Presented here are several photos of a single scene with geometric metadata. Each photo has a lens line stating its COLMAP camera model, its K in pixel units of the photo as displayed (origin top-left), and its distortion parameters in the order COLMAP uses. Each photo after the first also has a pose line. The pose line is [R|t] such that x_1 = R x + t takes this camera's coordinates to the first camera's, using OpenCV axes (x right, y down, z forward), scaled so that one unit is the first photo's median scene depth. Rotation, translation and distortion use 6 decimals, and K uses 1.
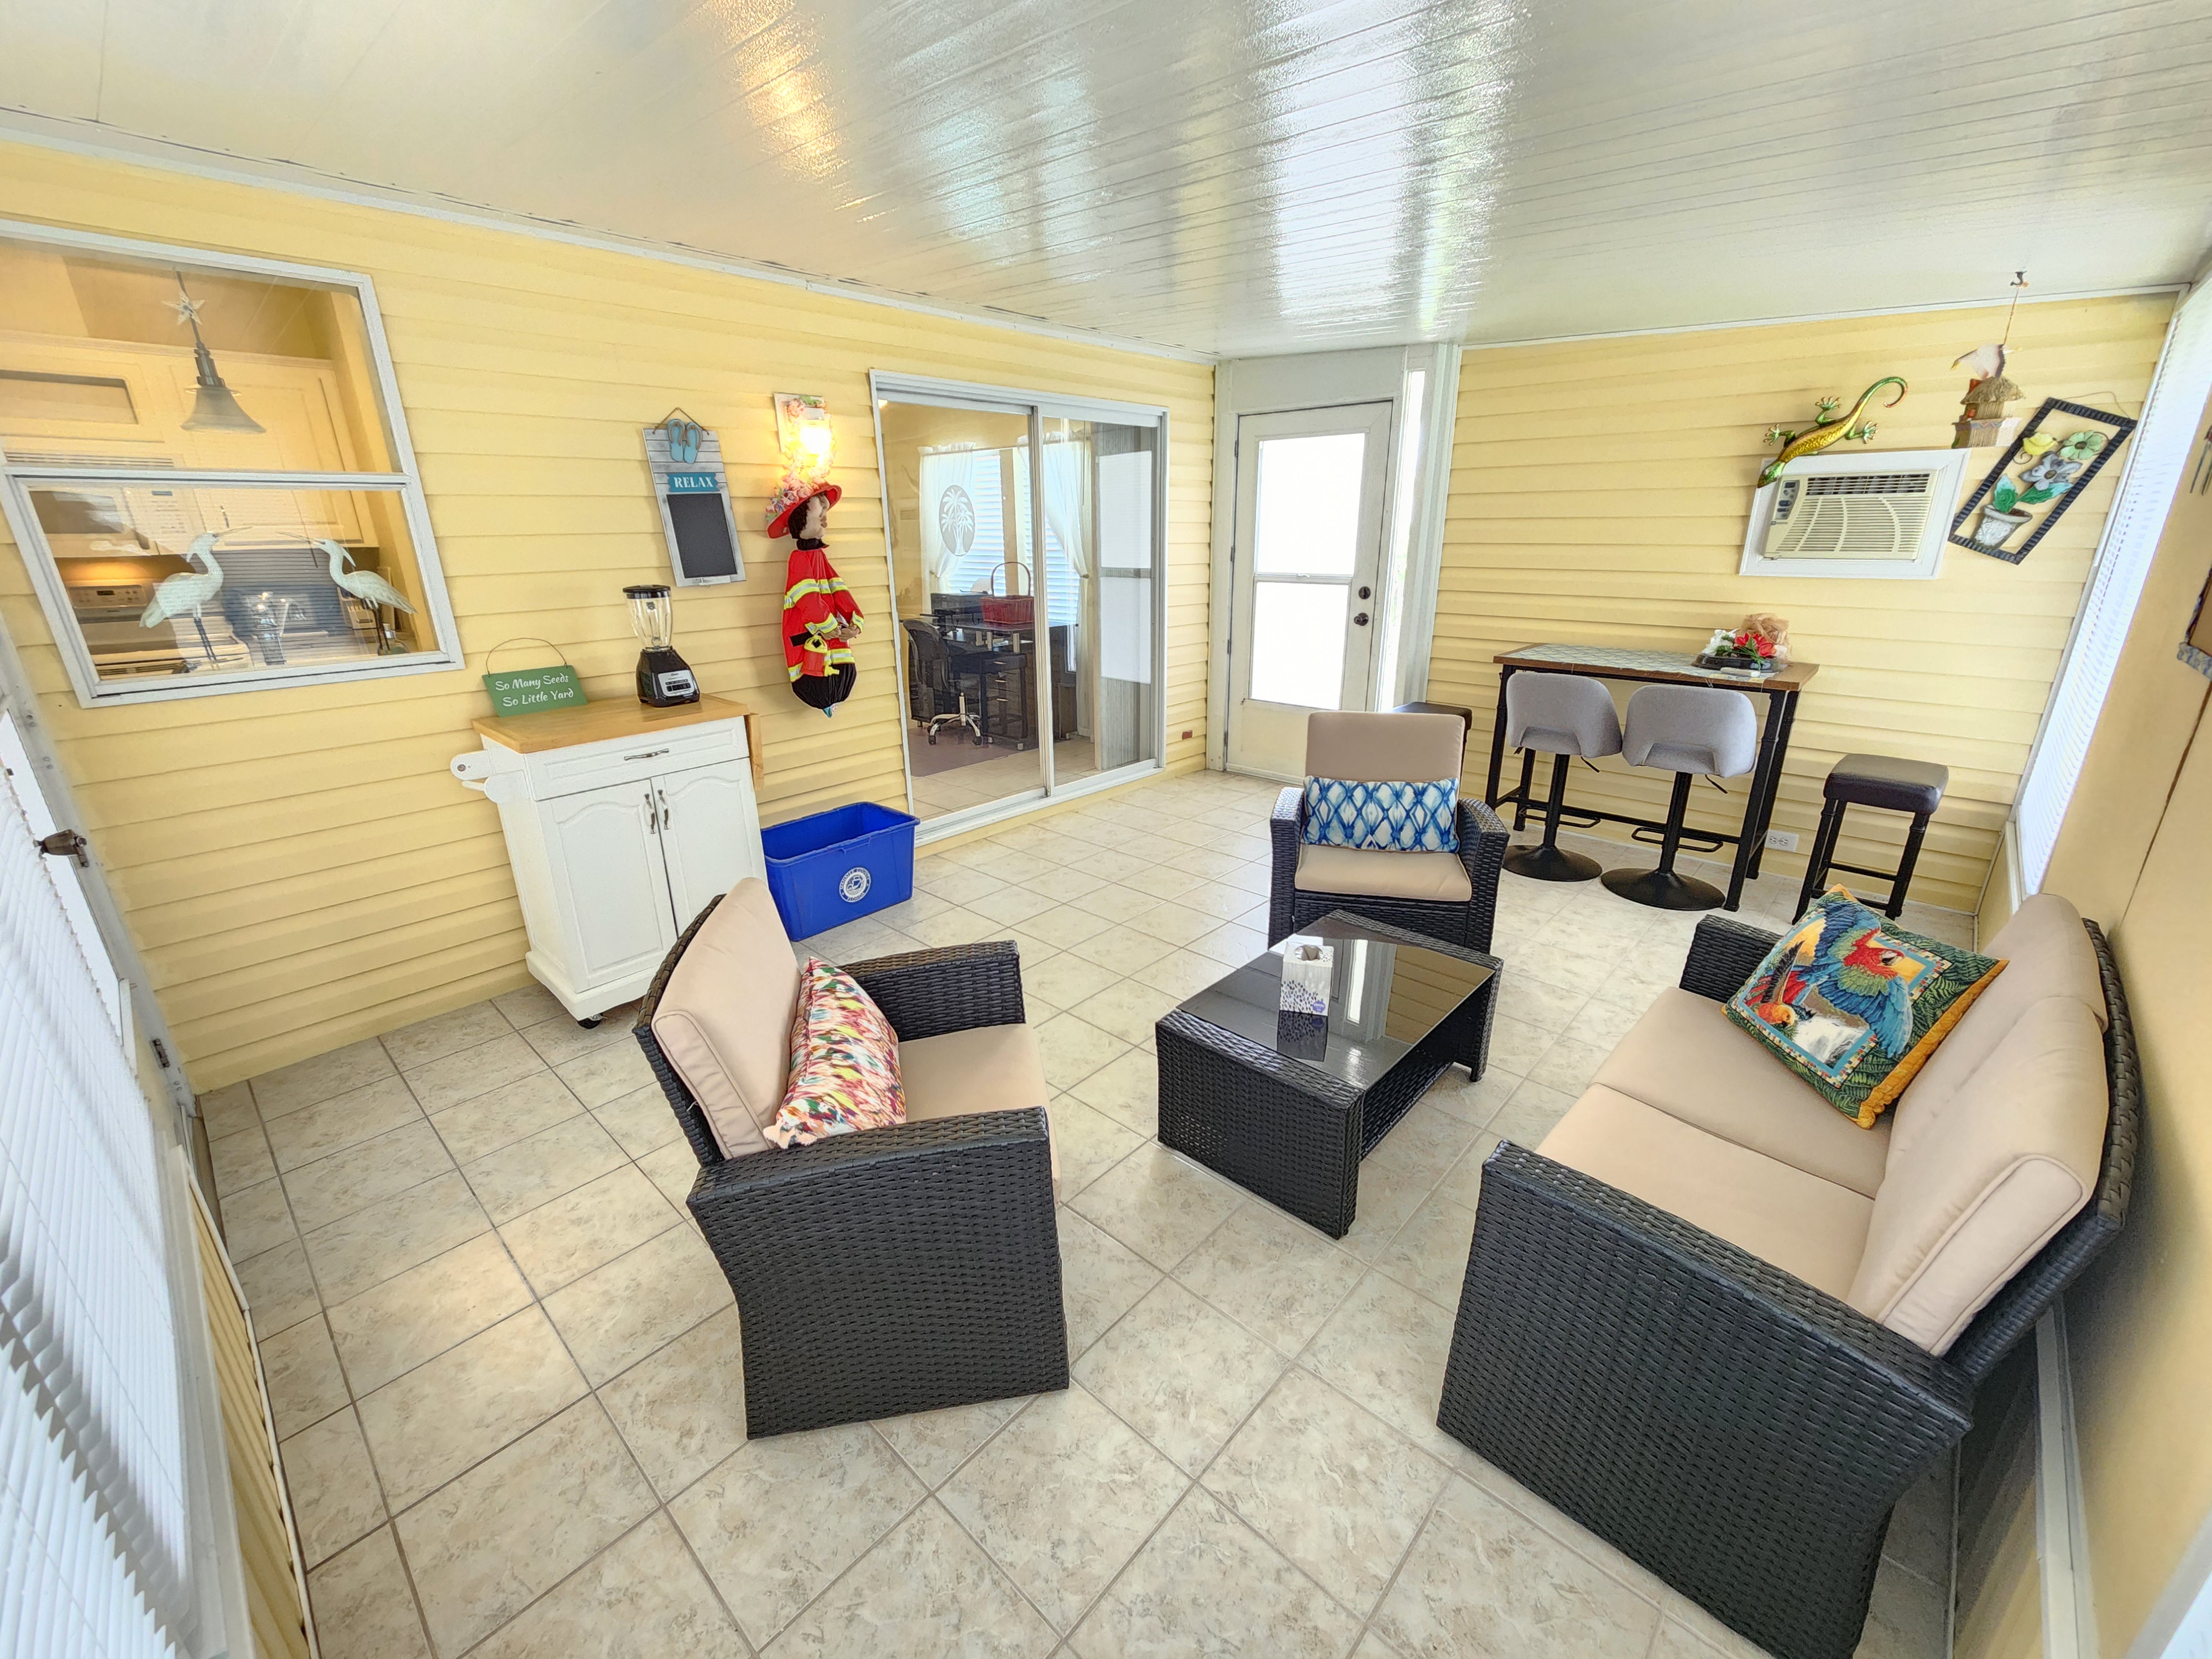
lens RADIAL K [[898.2, 0, 1103.3], [0, 898.2, 831.6], [0, 0, 1]] dist [0.011294, -0.007698]
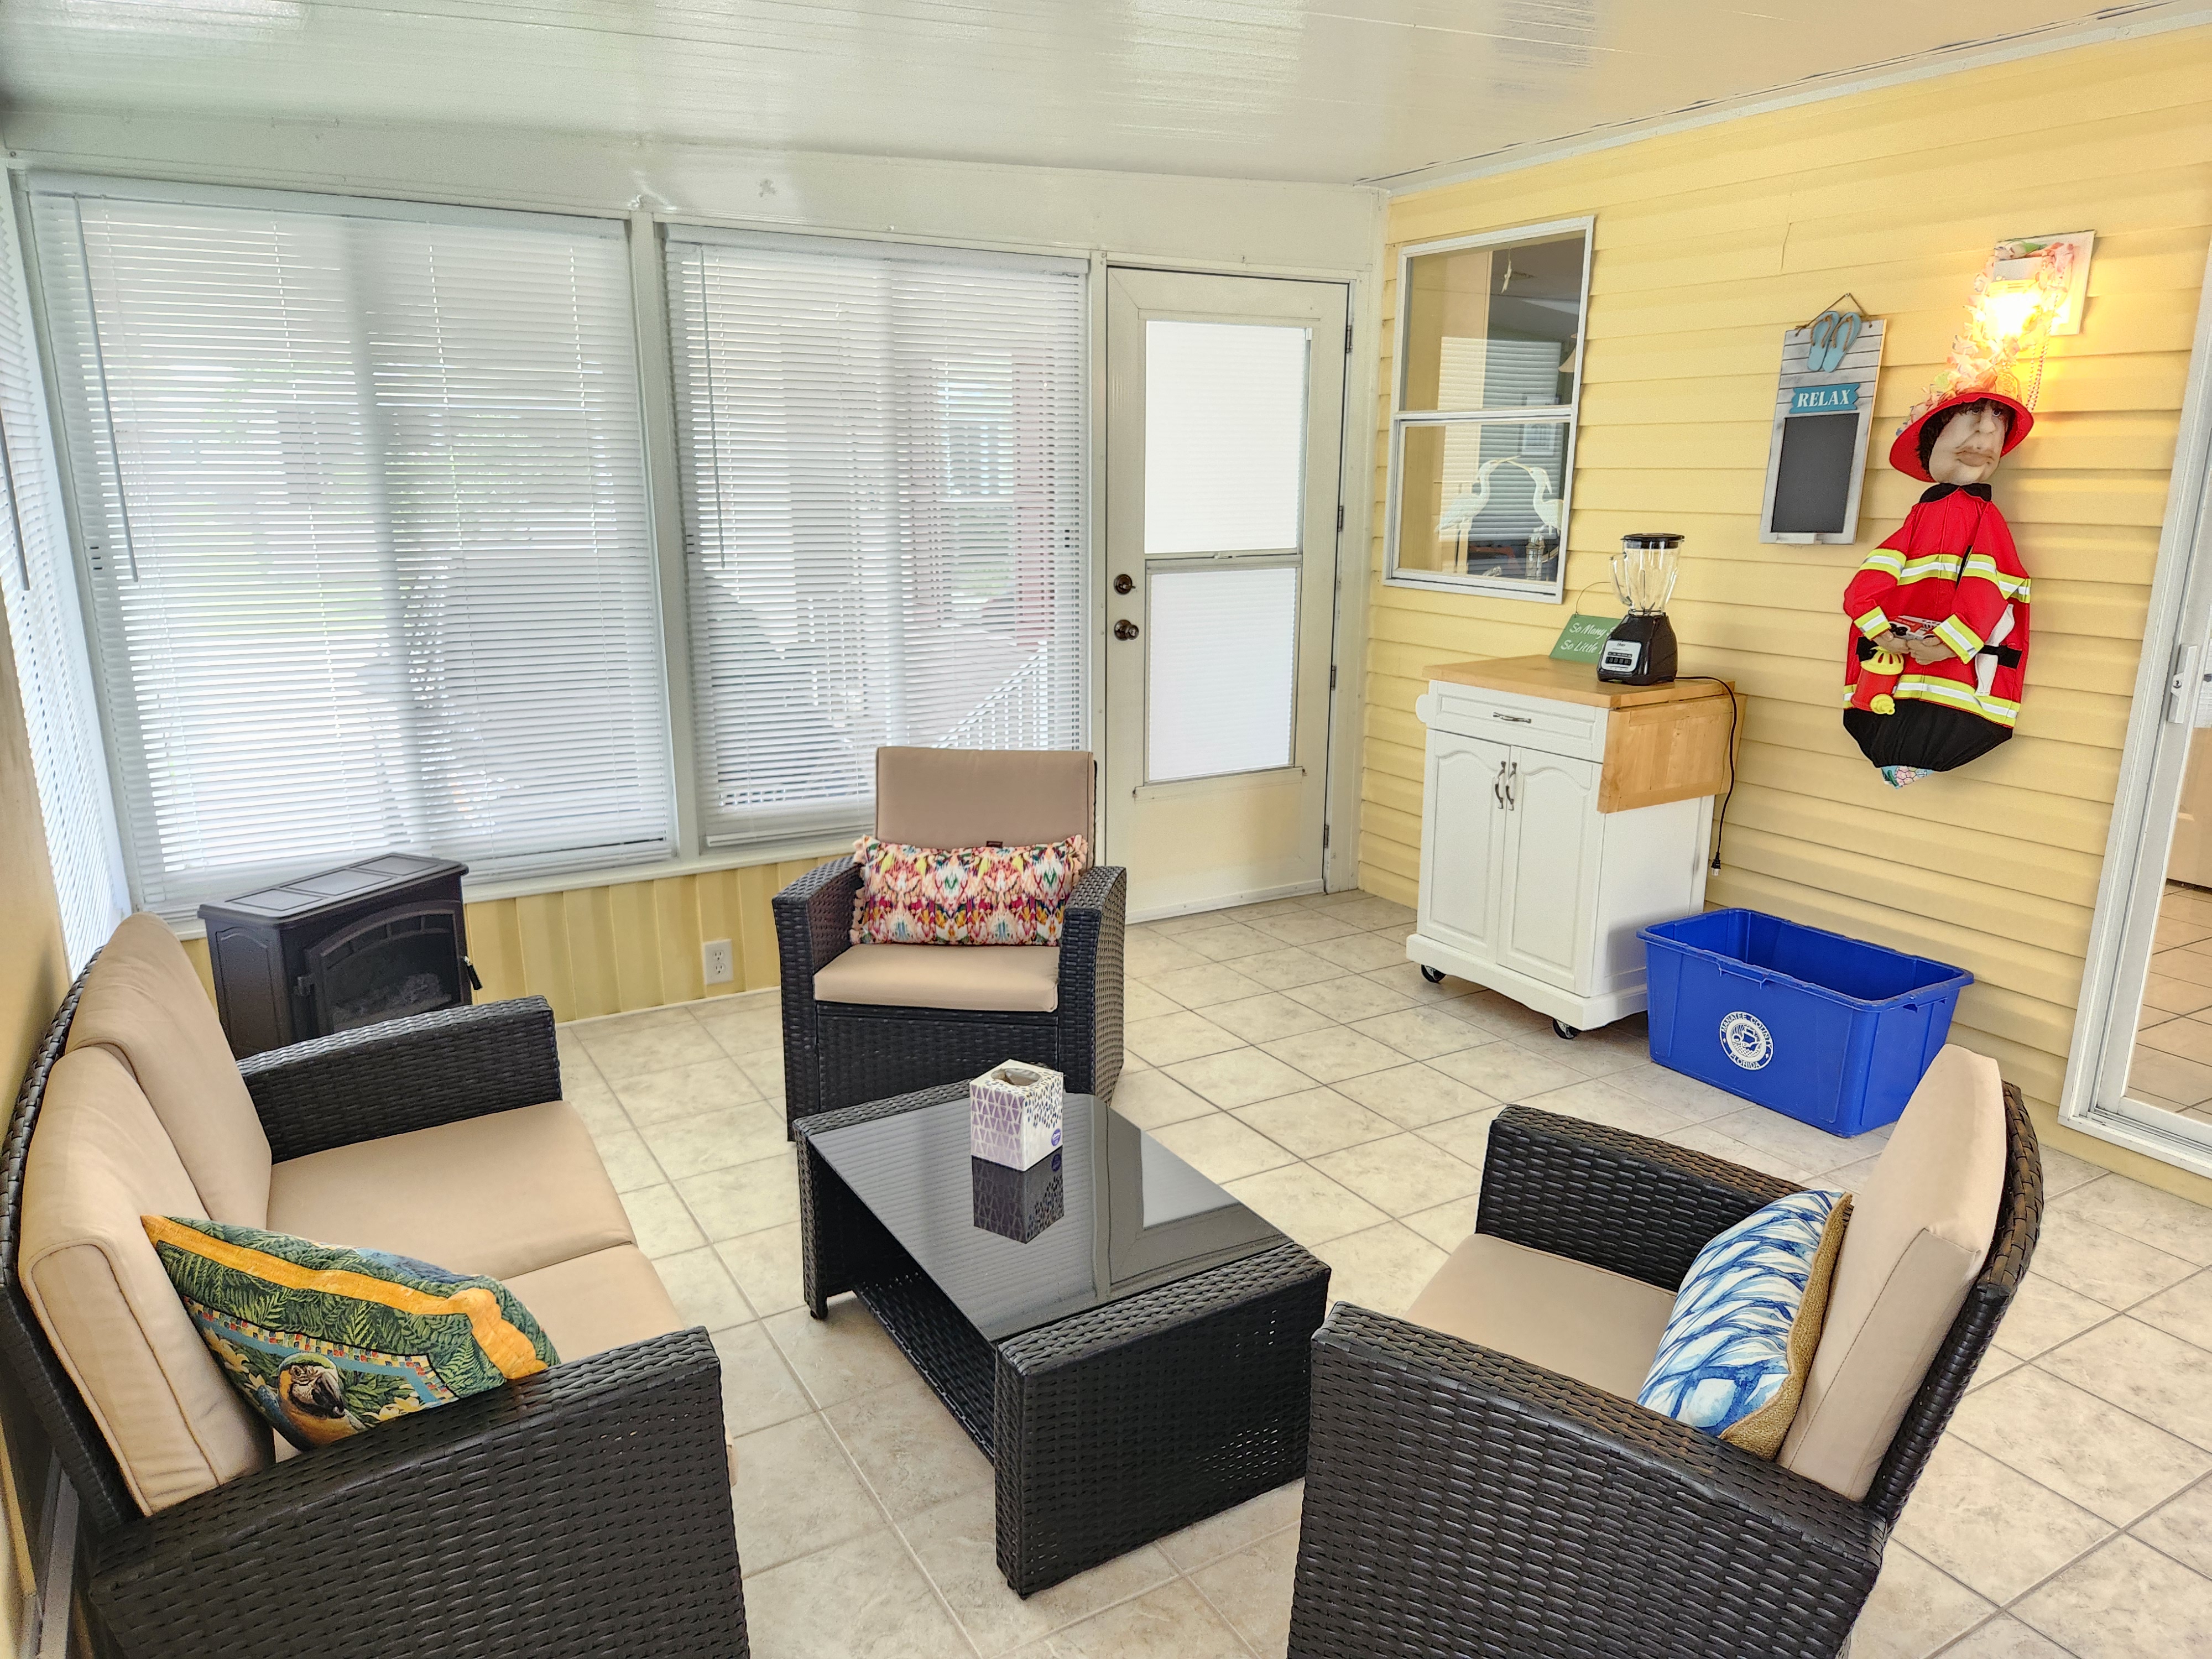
lens RADIAL K [[1492.9, 0, 1111.2], [0, 1492.9, 832.2], [0, 0, 1]] dist [0.075139, -0.069469]
pose [[-0.289231, 0.240862, -0.926462, 0.872528], [-0.313527, 0.890608, 0.329420, -0.308247], [0.904459, 0.385750, -0.182074, 0.858958]]
